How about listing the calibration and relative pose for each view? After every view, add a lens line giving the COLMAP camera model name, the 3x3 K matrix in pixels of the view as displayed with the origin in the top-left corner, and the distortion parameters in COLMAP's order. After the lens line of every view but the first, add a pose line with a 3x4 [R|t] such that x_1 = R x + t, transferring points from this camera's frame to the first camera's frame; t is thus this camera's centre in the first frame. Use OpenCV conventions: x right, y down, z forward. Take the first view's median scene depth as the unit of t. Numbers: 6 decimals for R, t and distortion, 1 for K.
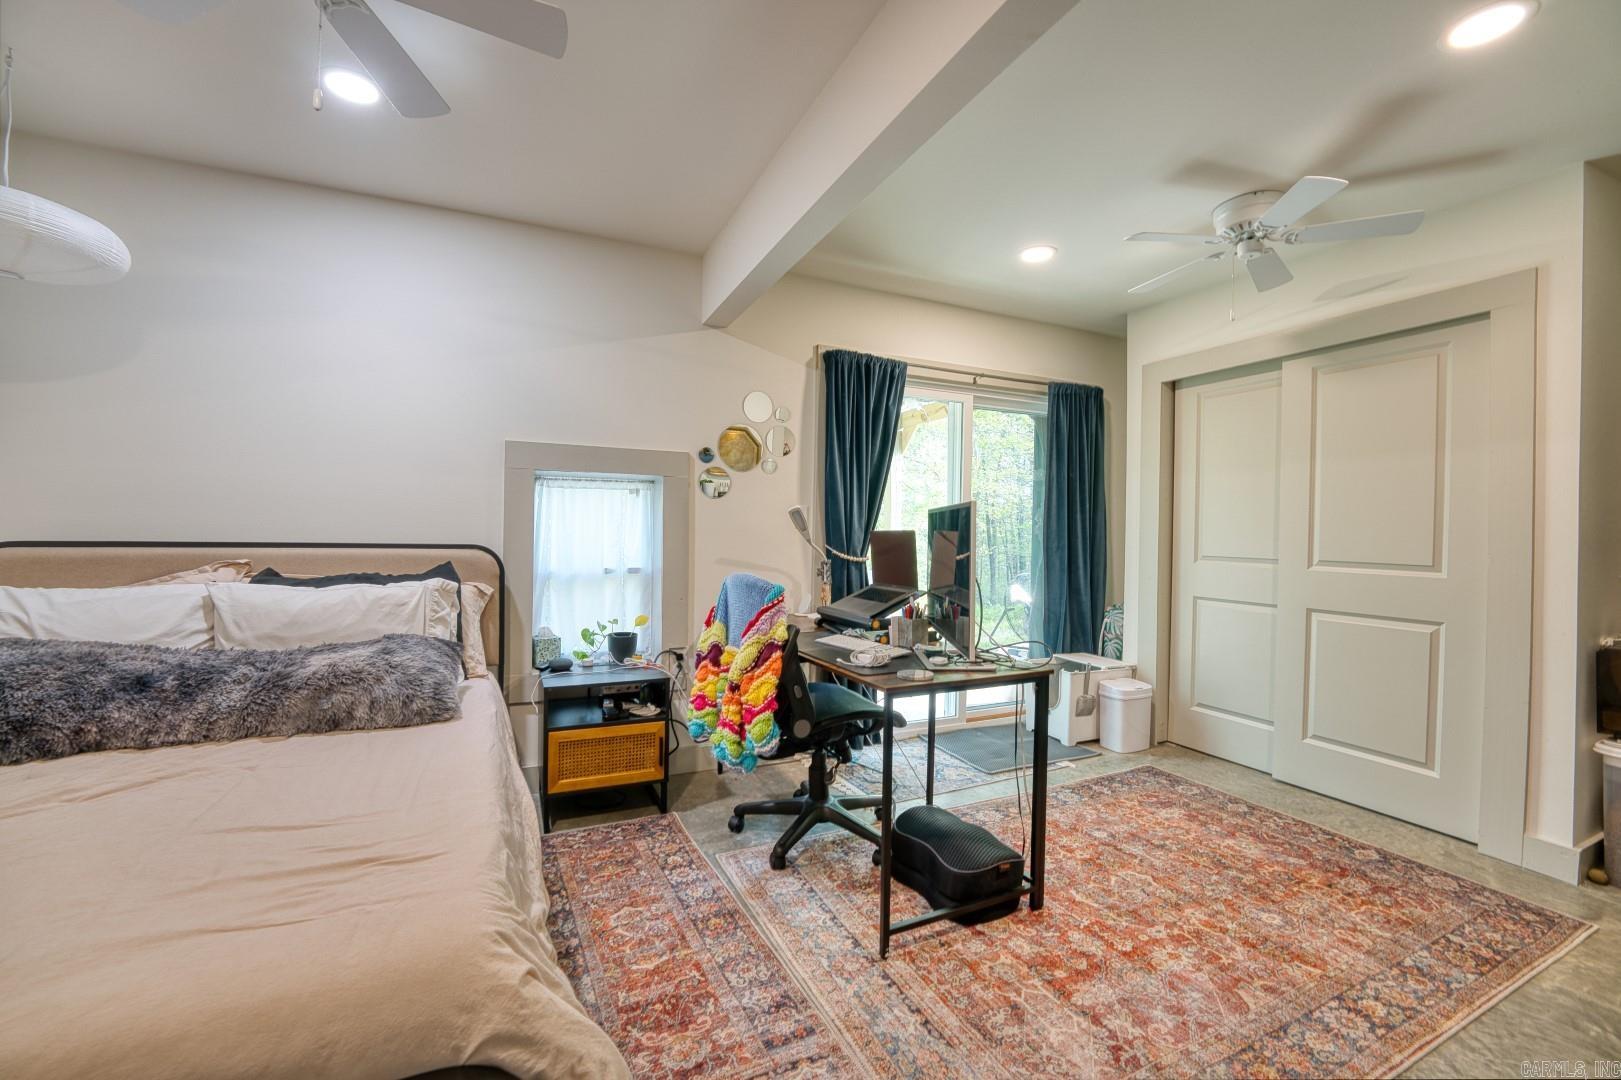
lens RADIAL K [[658.0, 0, 811.3], [0, 658.0, 535.1], [0, 0, 1]] dist [-0.026632, 0.002245]
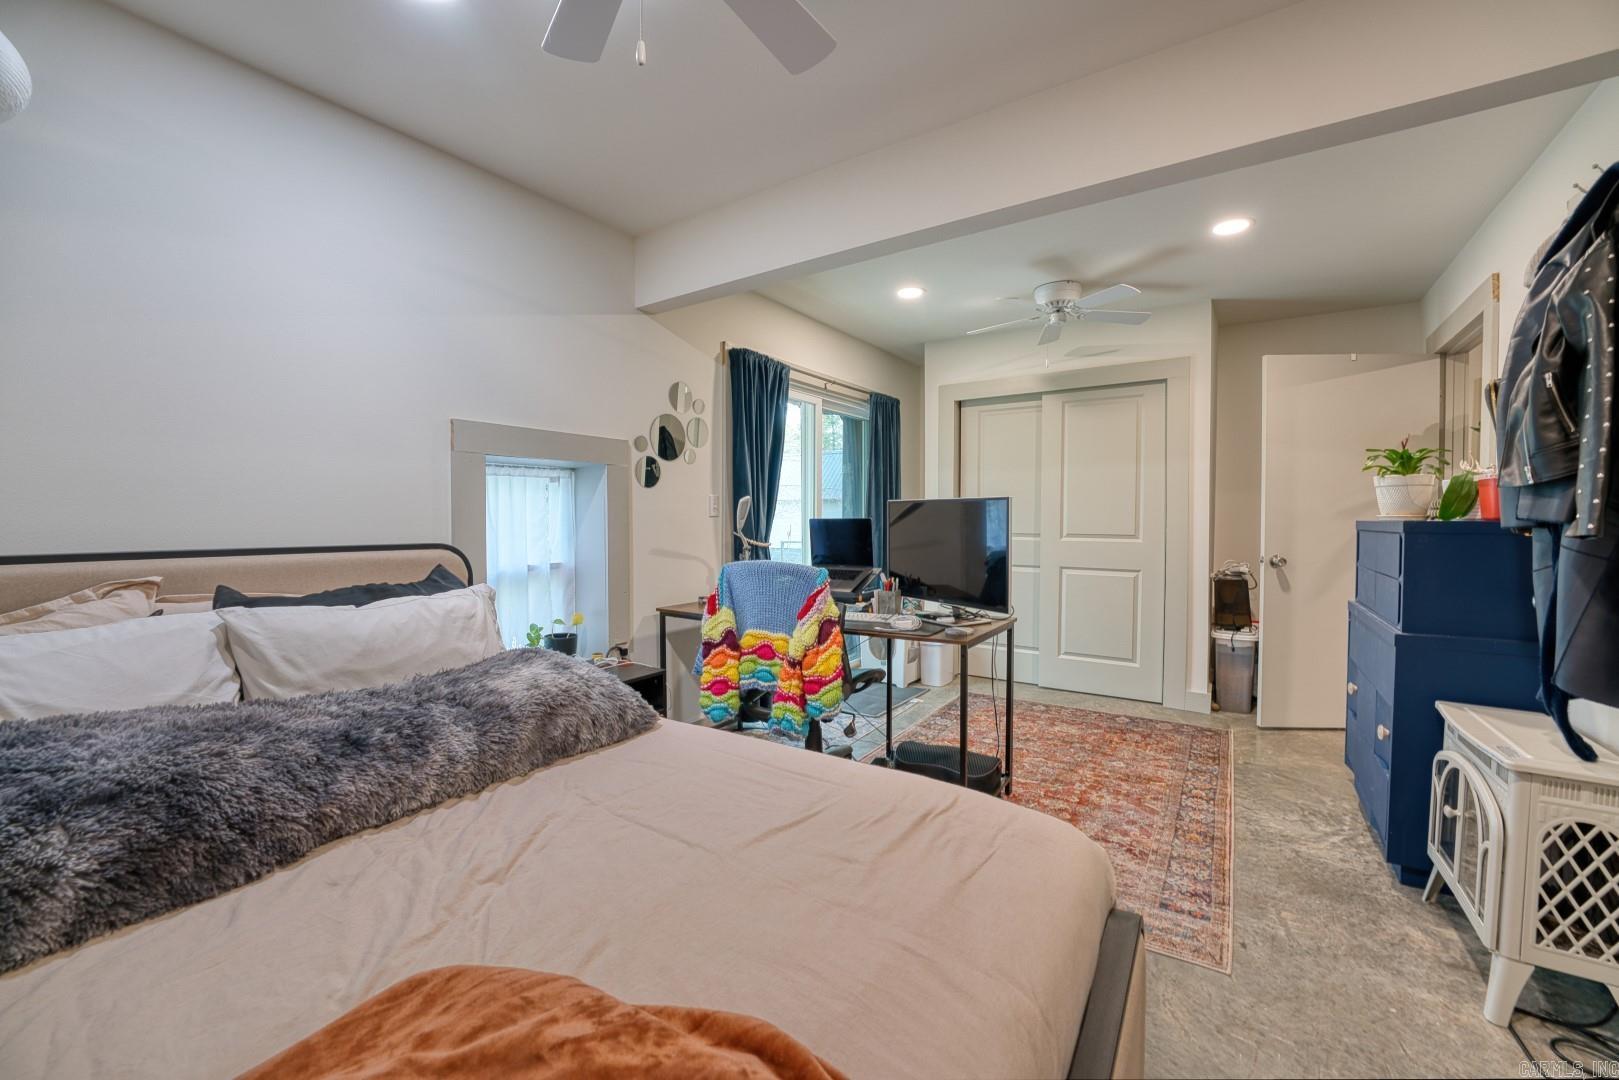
lens RADIAL K [[657.1, 0, 801.8], [0, 657.1, 534.1], [0, 0, 1]] dist [-0.026632, 0.002245]
pose [[0.852865, -0.028799, 0.521336, -0.597918], [0.016064, 0.999452, 0.028930, -0.015033], [-0.521884, -0.016299, 0.852861, 0.052487]]
